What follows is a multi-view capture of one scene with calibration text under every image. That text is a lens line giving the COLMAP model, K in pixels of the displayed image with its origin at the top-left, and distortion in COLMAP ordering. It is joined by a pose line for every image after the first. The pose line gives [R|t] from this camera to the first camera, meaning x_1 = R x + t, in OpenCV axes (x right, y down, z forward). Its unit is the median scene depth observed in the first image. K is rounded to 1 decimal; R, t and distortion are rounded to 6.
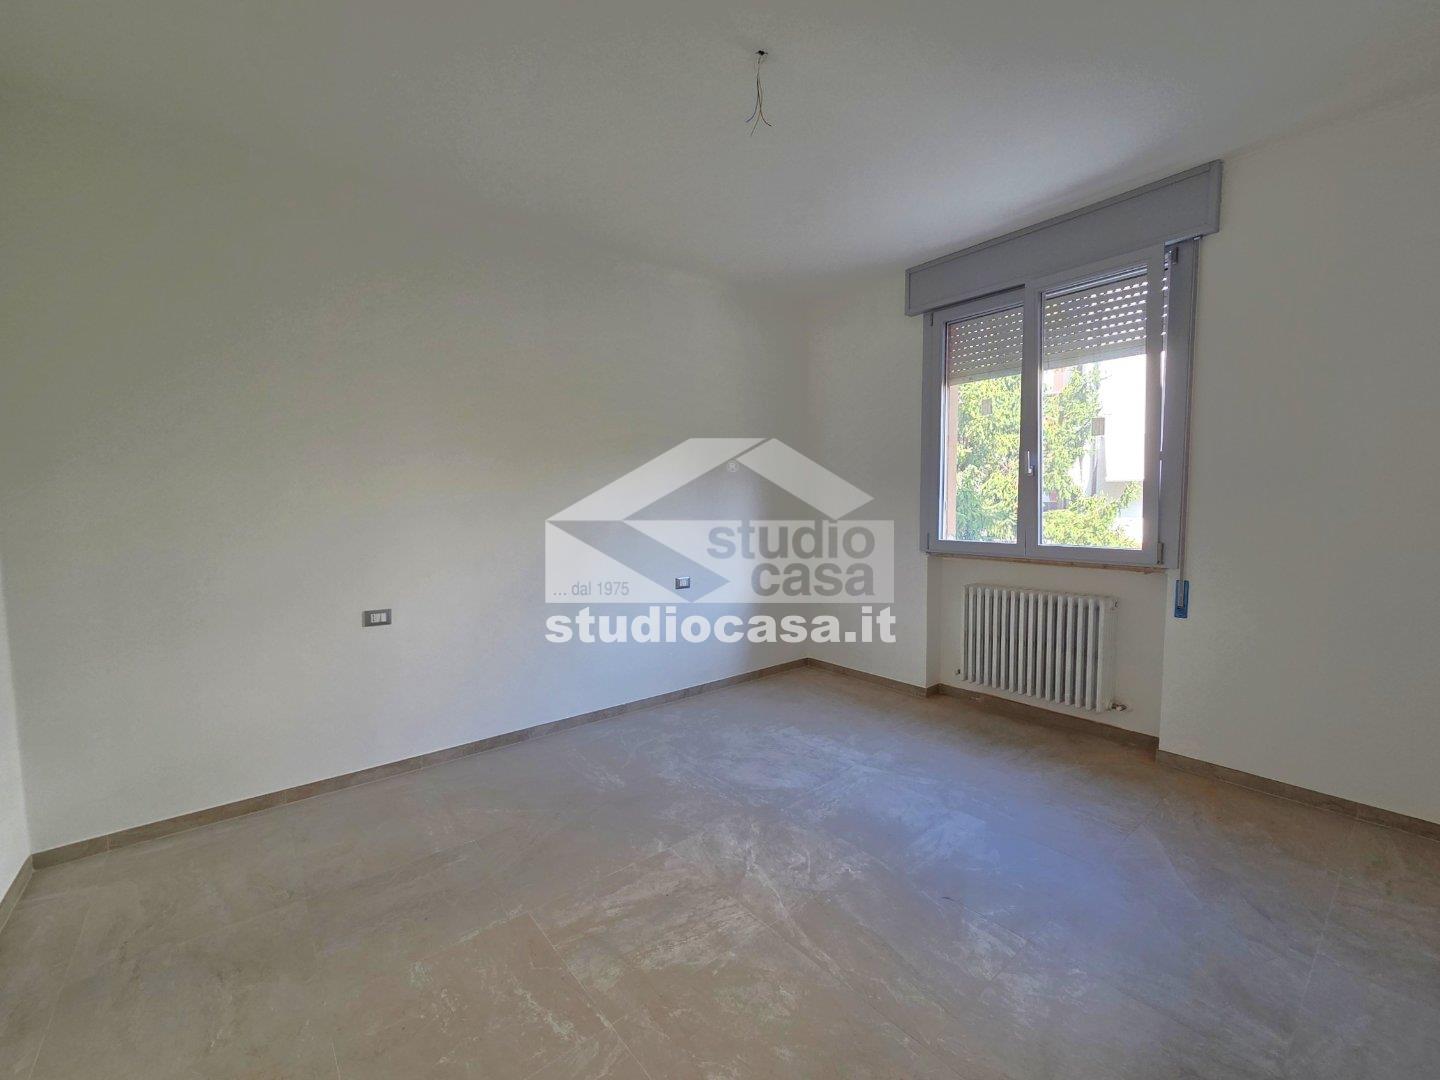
lens RADIAL K [[587.5, 0, 720.5], [0, 587.5, 543.9], [0, 0, 1]] dist [-0.003438, -0.000339]
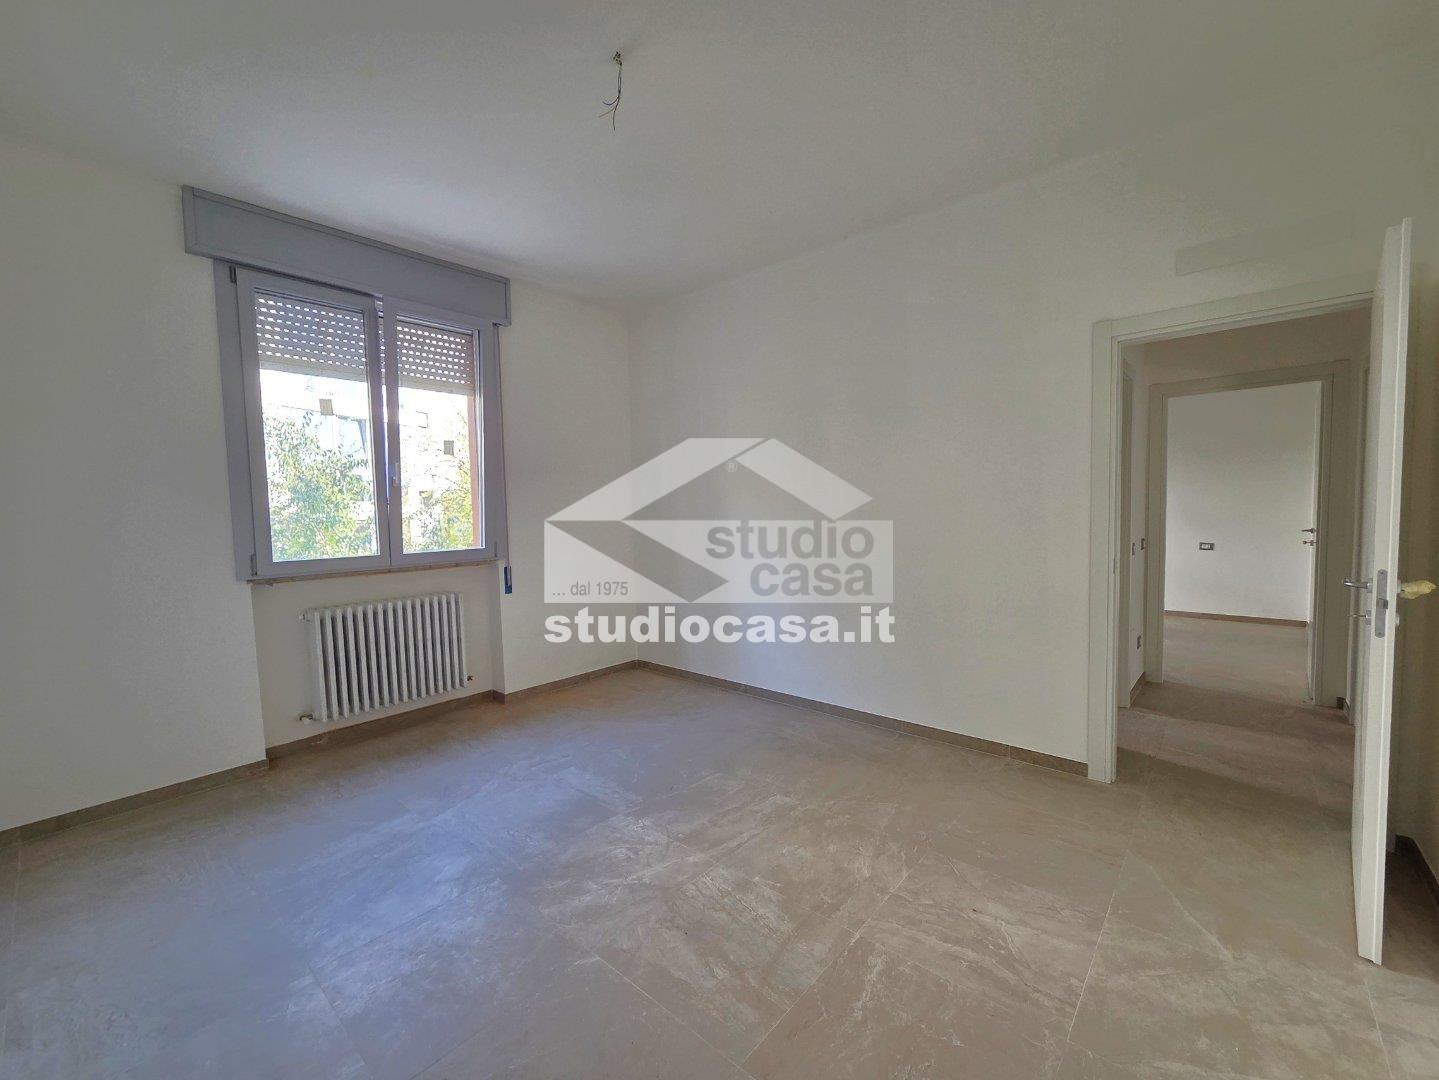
lens RADIAL K [[564.0, 0, 728.4], [0, 564.0, 541.1], [0, 0, 1]] dist [0.001963, 0.000031]
pose [[-0.140710, -0.047092, 0.988930, -0.738644], [0.097392, 0.993365, 0.061161, -0.034852], [-0.985249, 0.104920, -0.135190, 0.790049]]
